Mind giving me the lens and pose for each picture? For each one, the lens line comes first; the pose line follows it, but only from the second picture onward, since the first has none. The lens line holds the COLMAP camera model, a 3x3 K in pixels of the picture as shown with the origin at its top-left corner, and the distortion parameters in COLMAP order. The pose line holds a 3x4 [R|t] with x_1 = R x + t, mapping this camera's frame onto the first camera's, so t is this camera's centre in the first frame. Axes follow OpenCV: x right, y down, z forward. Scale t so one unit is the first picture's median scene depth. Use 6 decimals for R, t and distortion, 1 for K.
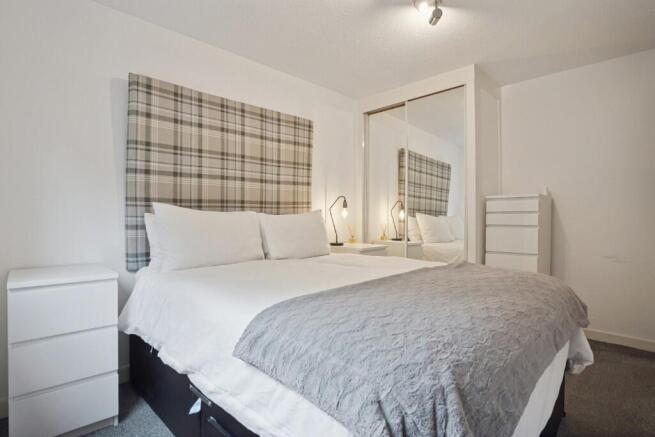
lens RADIAL K [[315.1, 0, 330.5], [0, 315.1, 215.1], [0, 0, 1]] dist [0.003207, 0.000620]
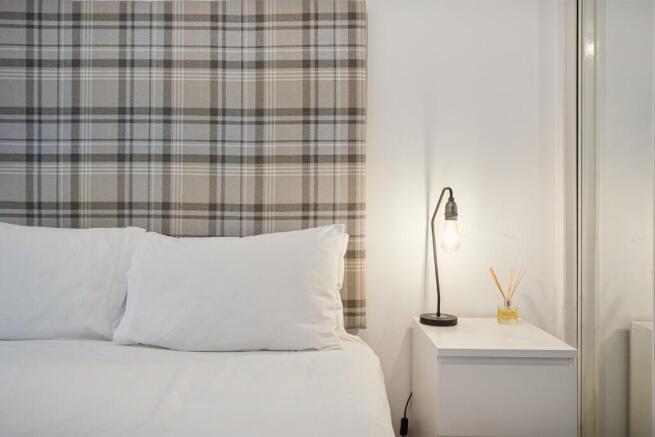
lens RADIAL K [[611.5, 0, 327.5], [0, 611.5, 194.8], [0, 0, 1]] dist [0.016482, 0.003721]
pose [[0.706889, -0.032919, -0.706558, 0.496926], [-0.015614, 0.997947, -0.062116, -0.005168], [0.707152, 0.054941, 0.704924, 0.480342]]
